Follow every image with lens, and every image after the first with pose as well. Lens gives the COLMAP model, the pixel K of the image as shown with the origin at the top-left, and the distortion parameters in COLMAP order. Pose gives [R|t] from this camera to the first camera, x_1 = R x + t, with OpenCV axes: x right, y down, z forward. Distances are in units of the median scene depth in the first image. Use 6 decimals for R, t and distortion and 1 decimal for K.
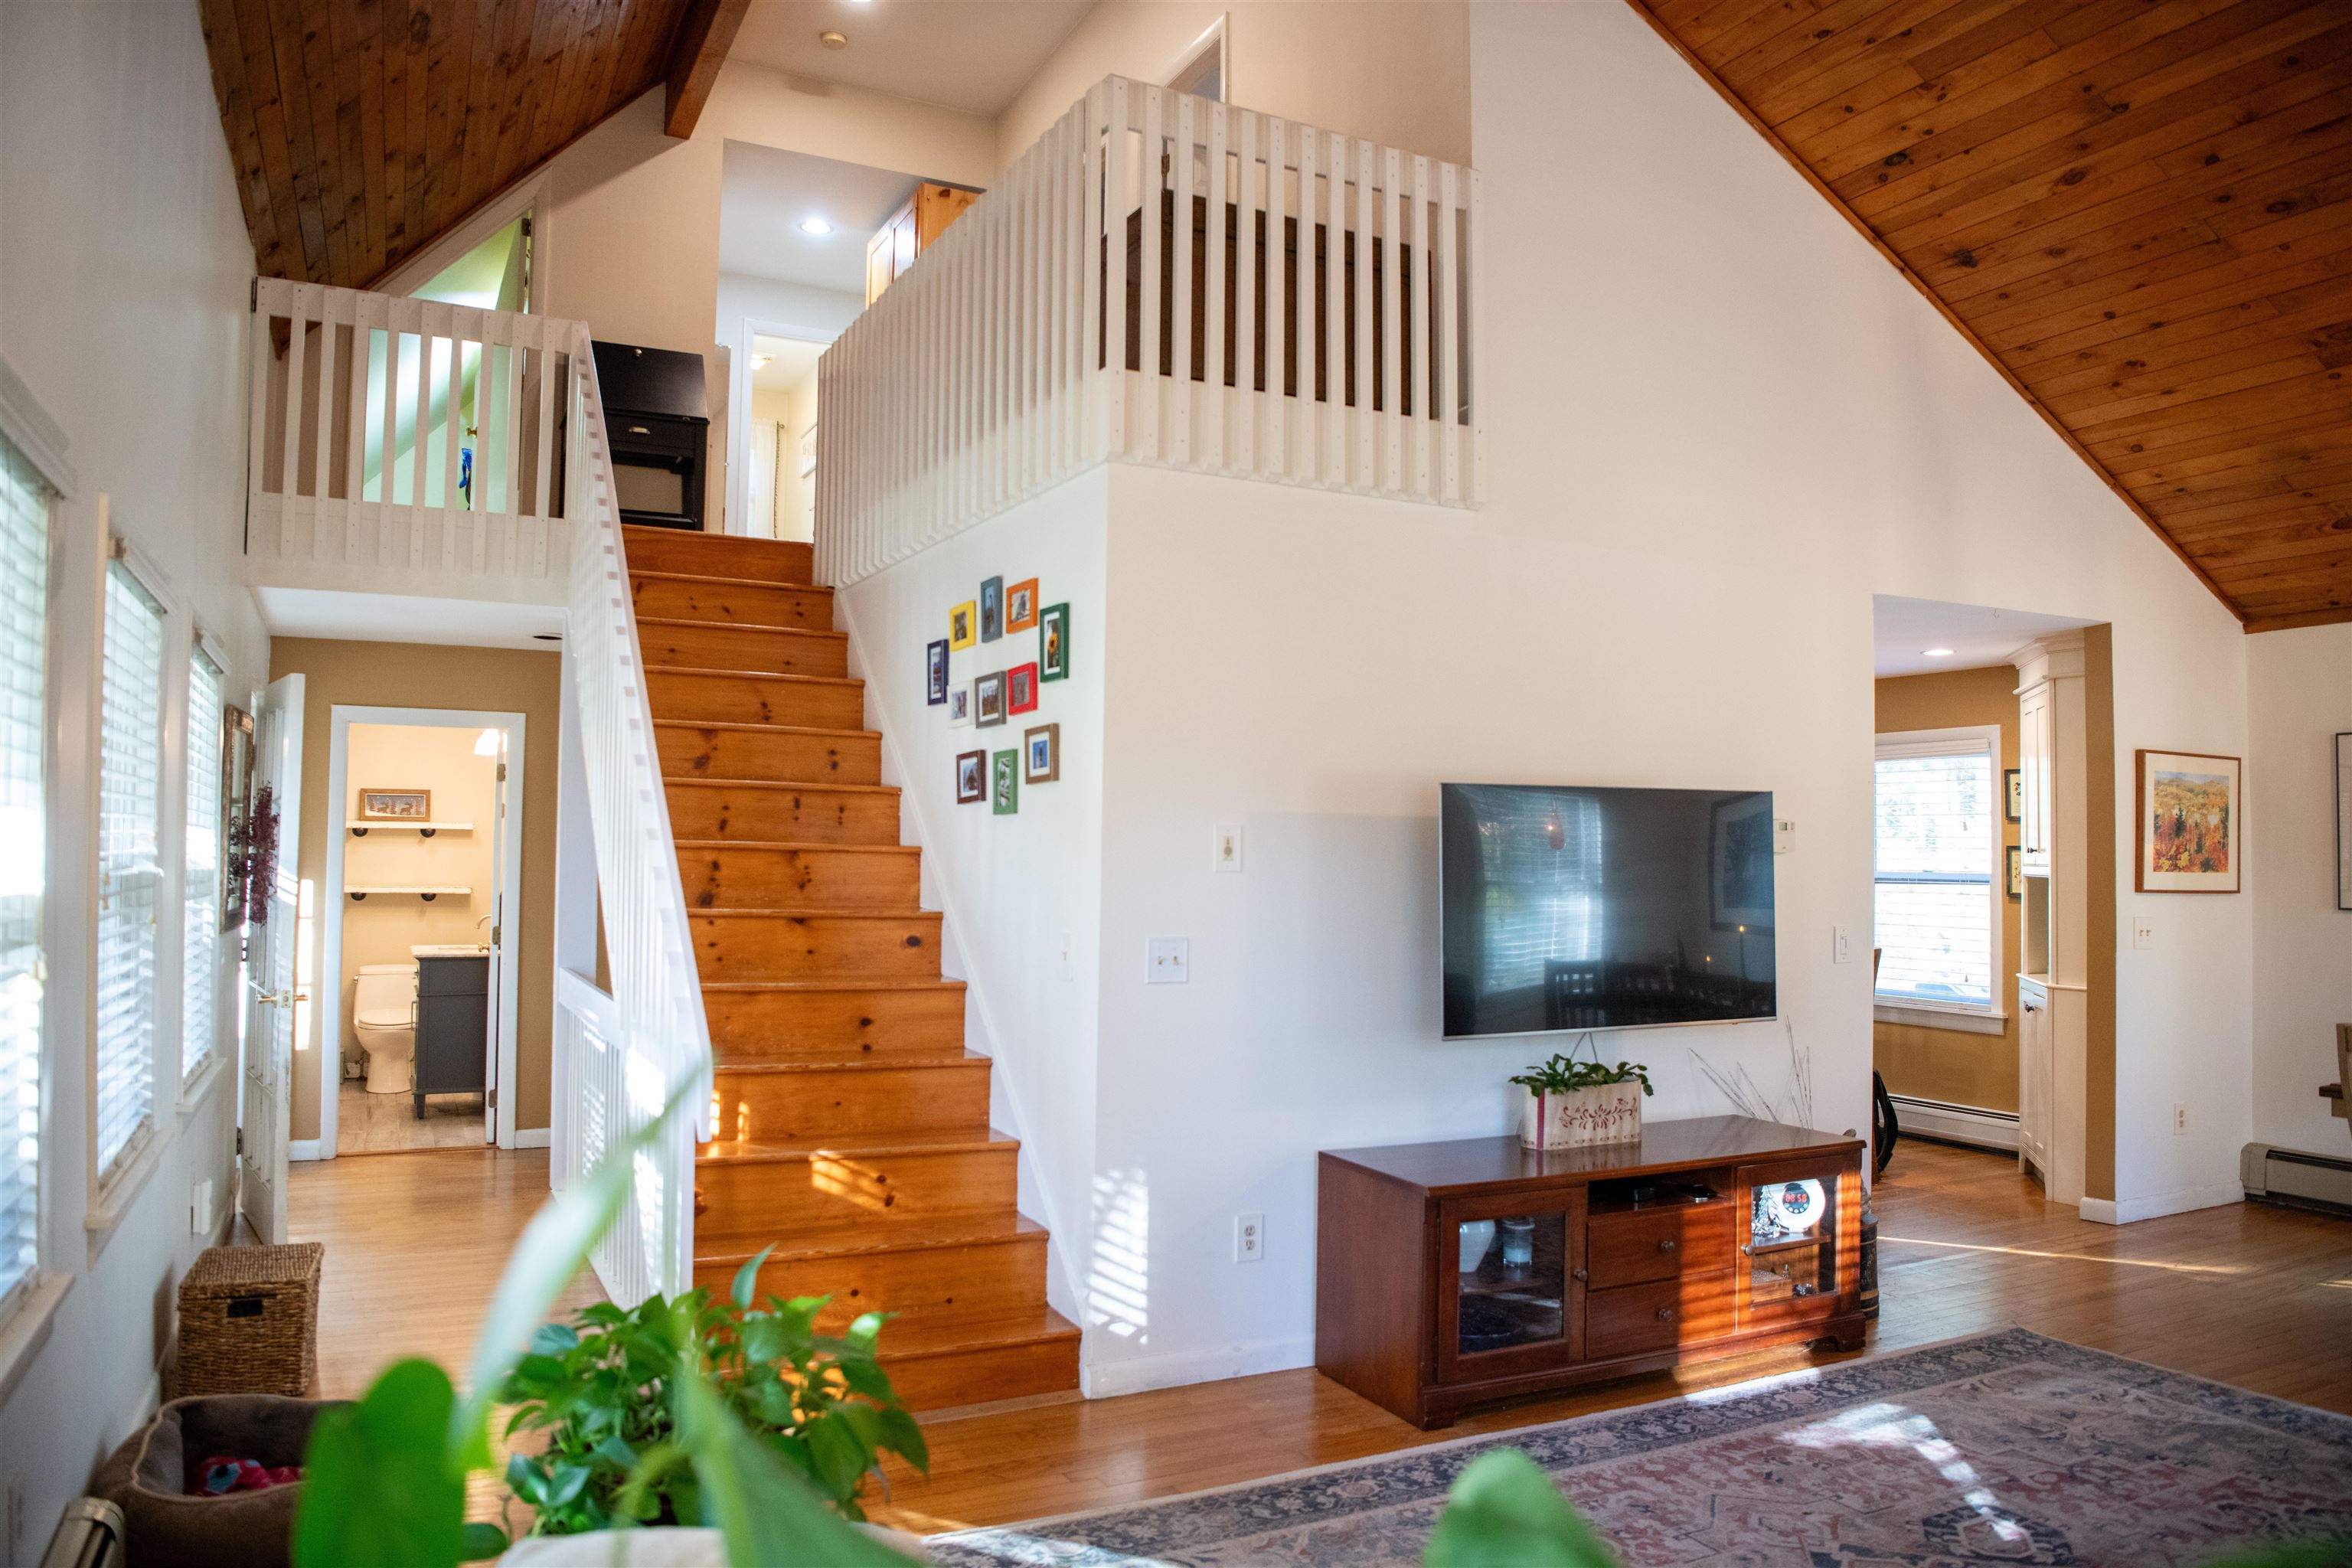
lens RADIAL K [[1615.7, 0, 1163.7], [0, 1615.7, 773.1], [0, 0, 1]] dist [-0.068264, 0.008519]
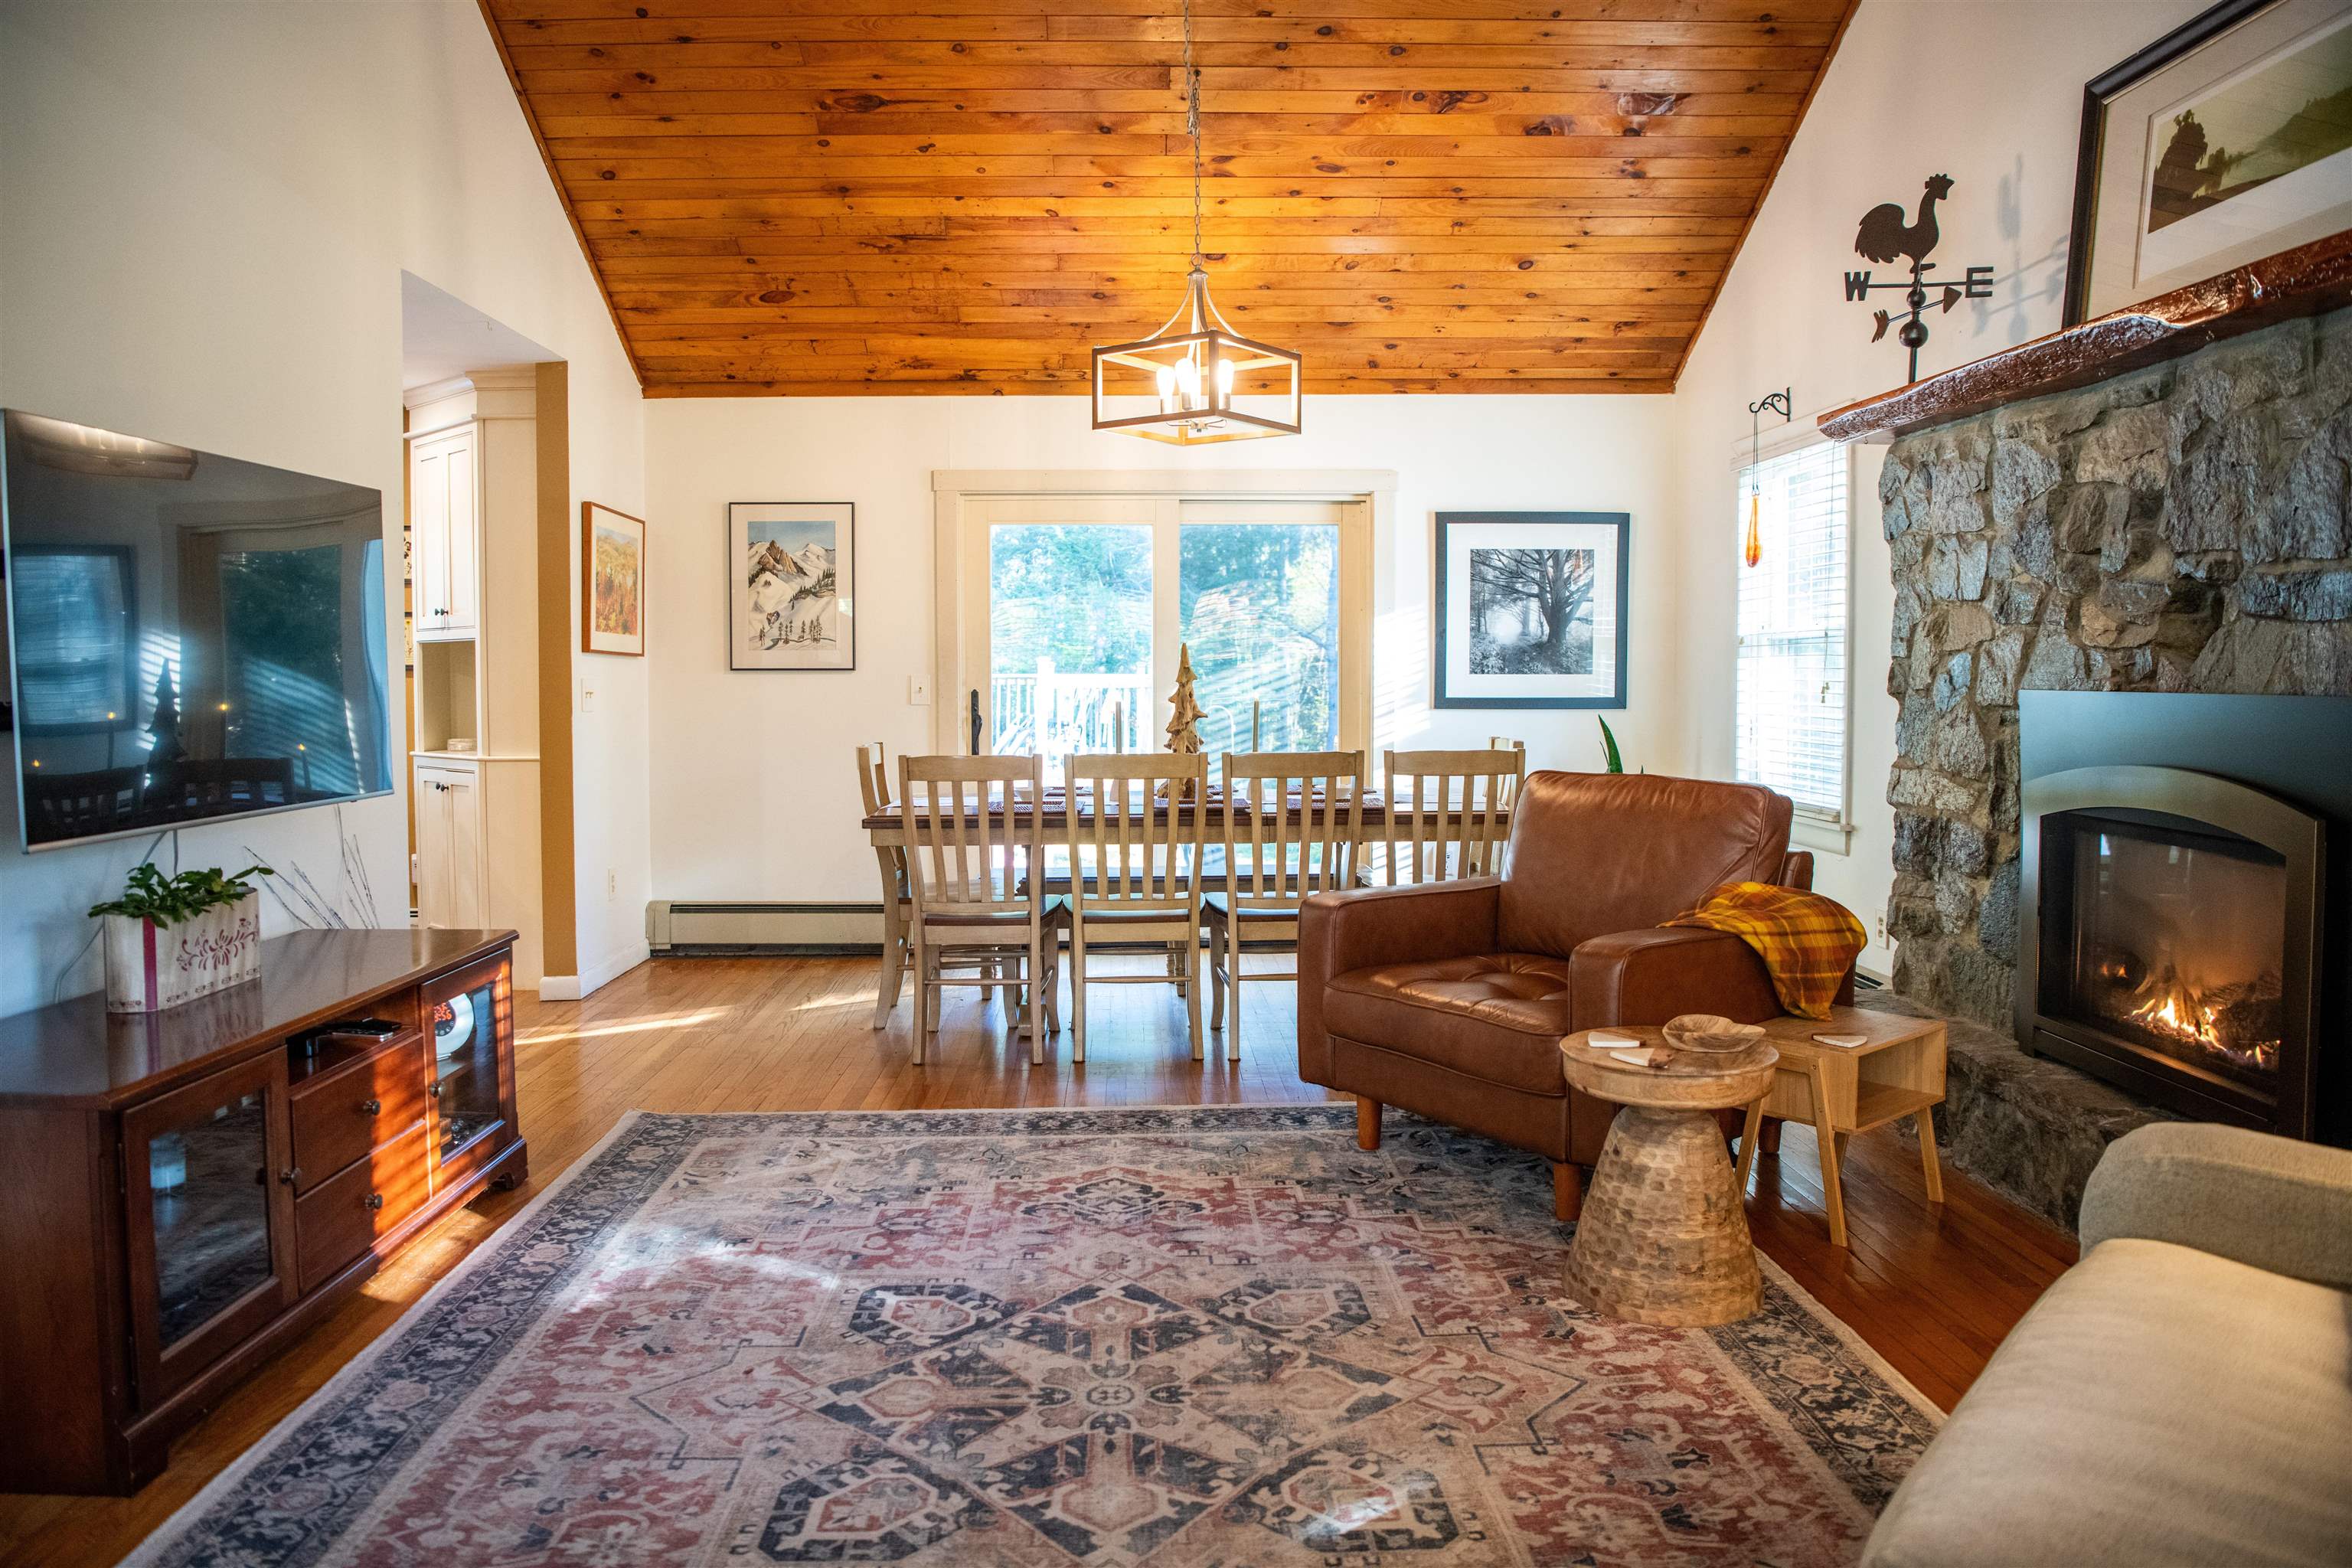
lens RADIAL K [[1615.7, 0, 1163.7], [0, 1615.7, 773.1], [0, 0, 1]] dist [-0.068264, 0.008519]
pose [[0.419165, -0.064210, 0.905637, -0.171160], [-0.036587, 0.995491, 0.087515, 0.074912], [-0.907173, -0.069817, 0.414925, 0.404776]]
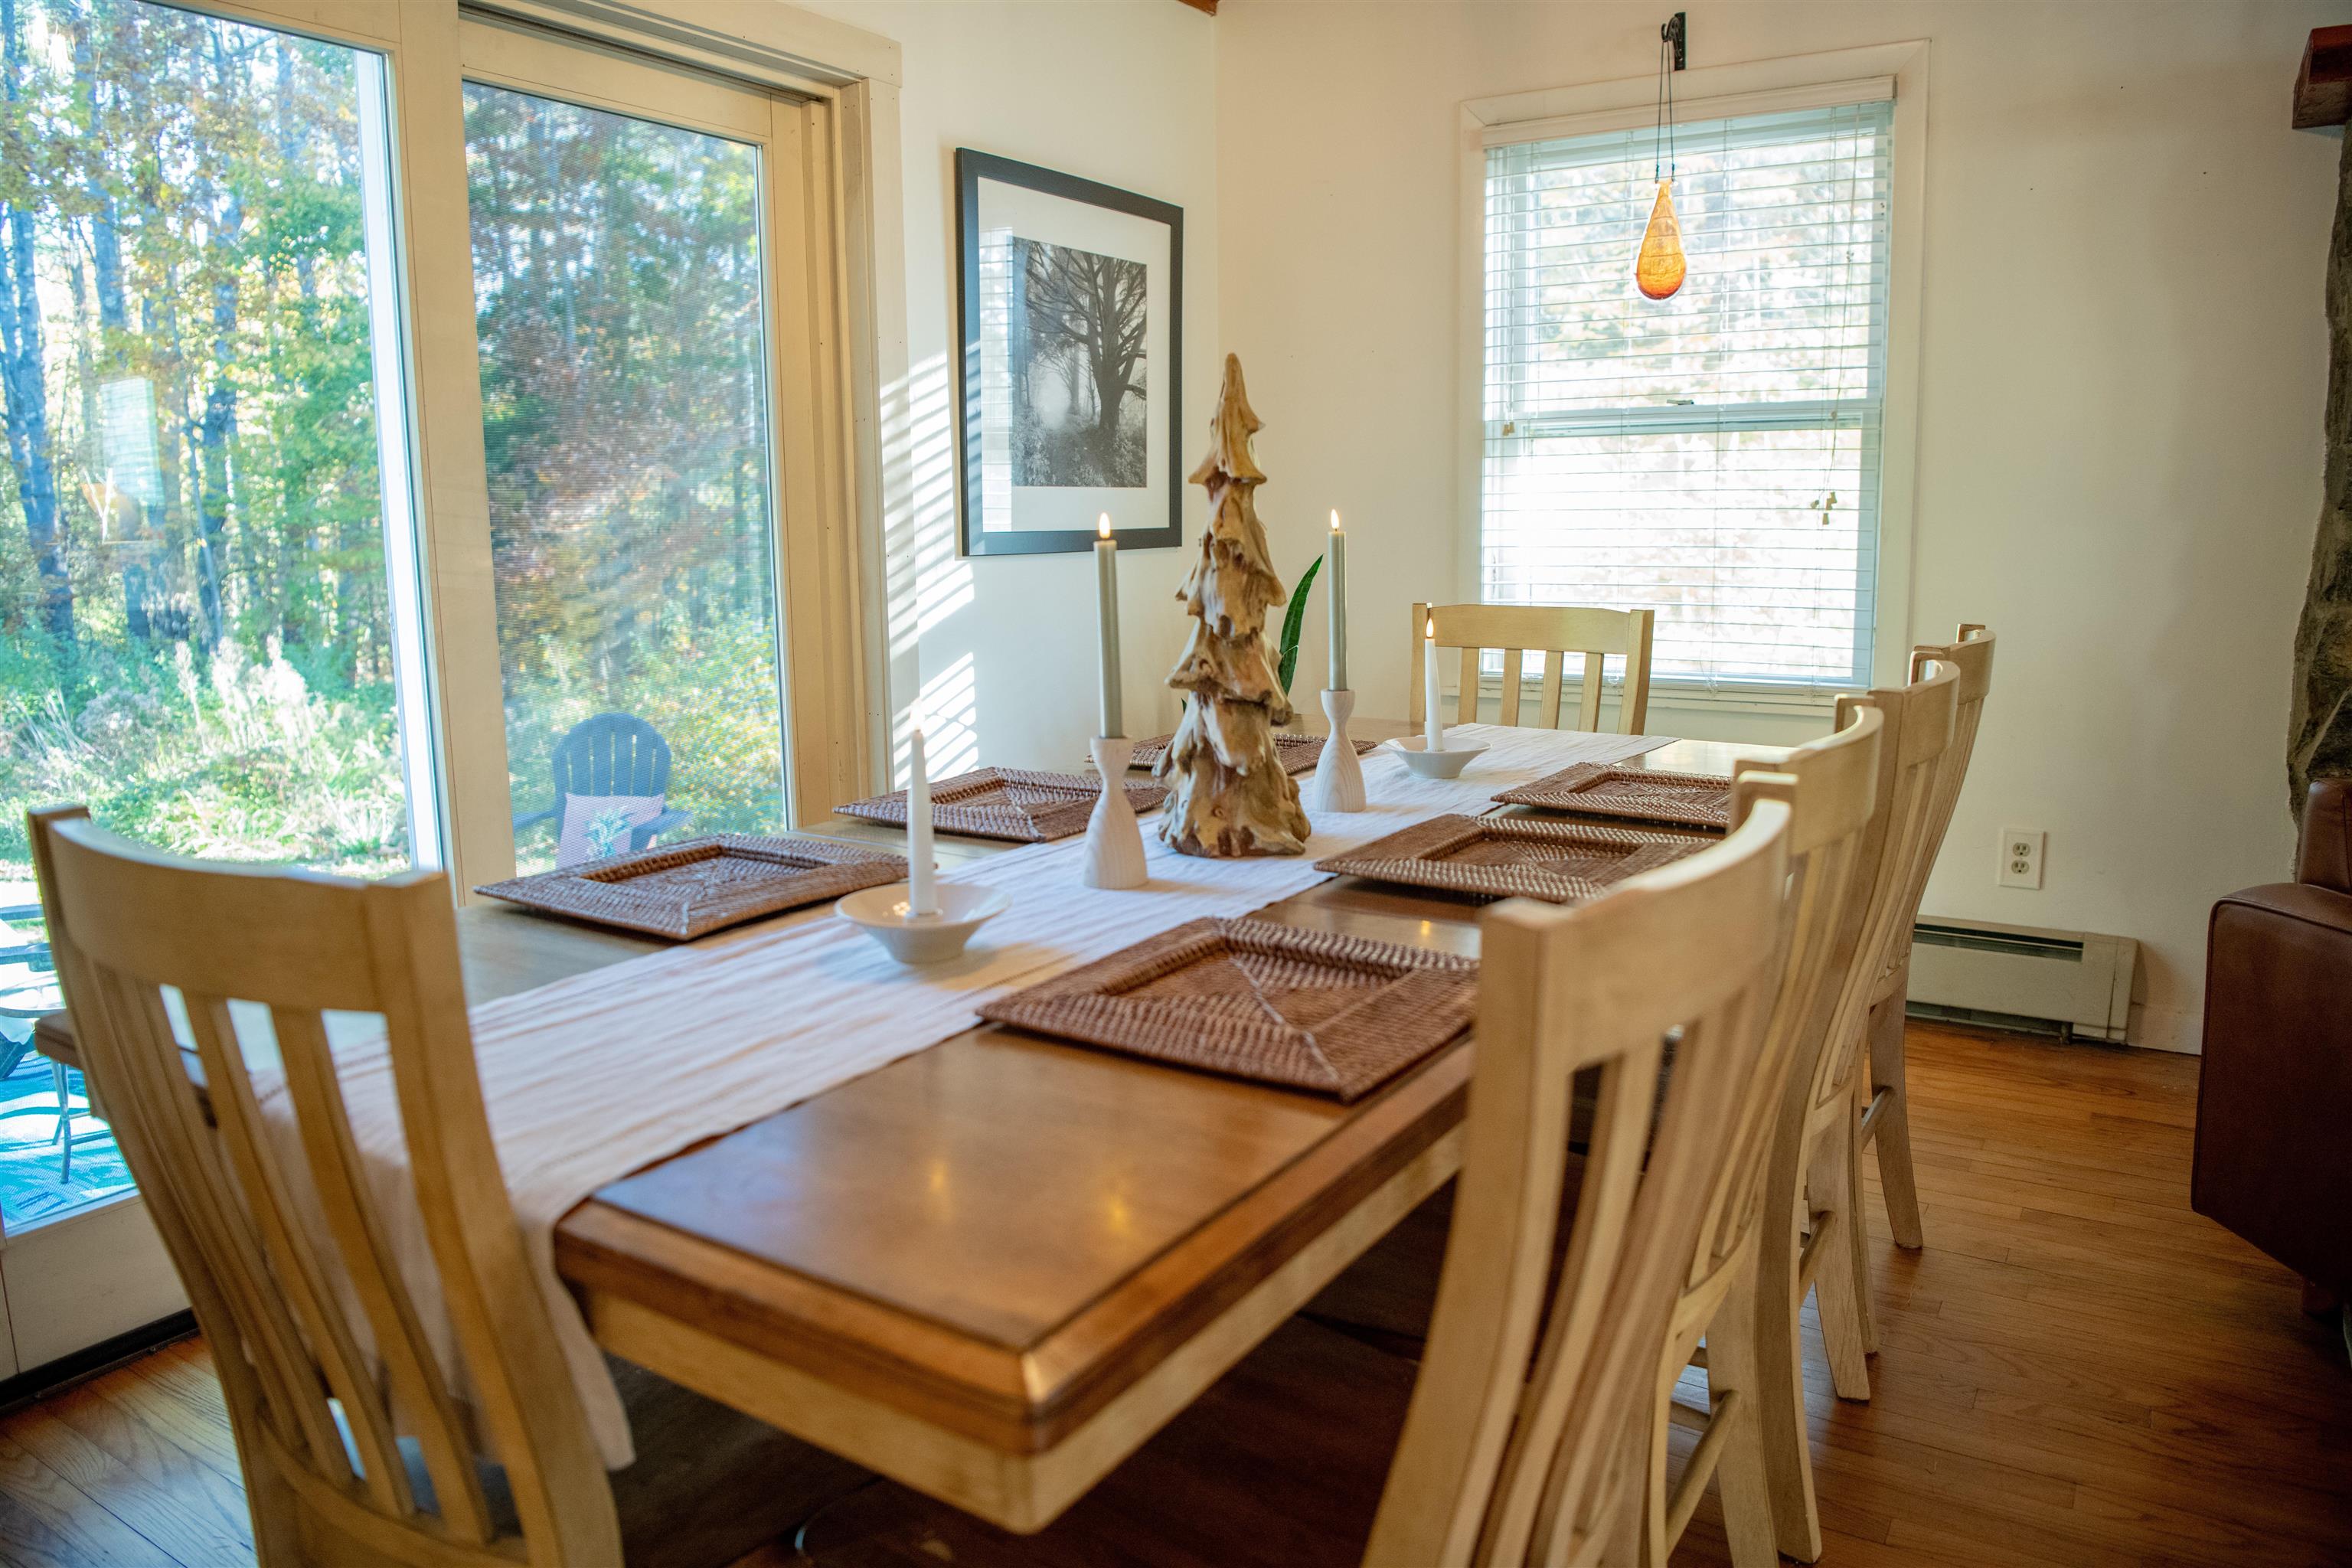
lens RADIAL K [[1615.7, 0, 1163.7], [0, 1615.7, 773.1], [0, 0, 1]] dist [-0.068264, 0.008519]
pose [[-0.511725, -0.135673, 0.848369, 0.674950], [-0.030738, 0.989712, 0.139736, 0.135141], [-0.858599, 0.045429, -0.510631, 1.174196]]
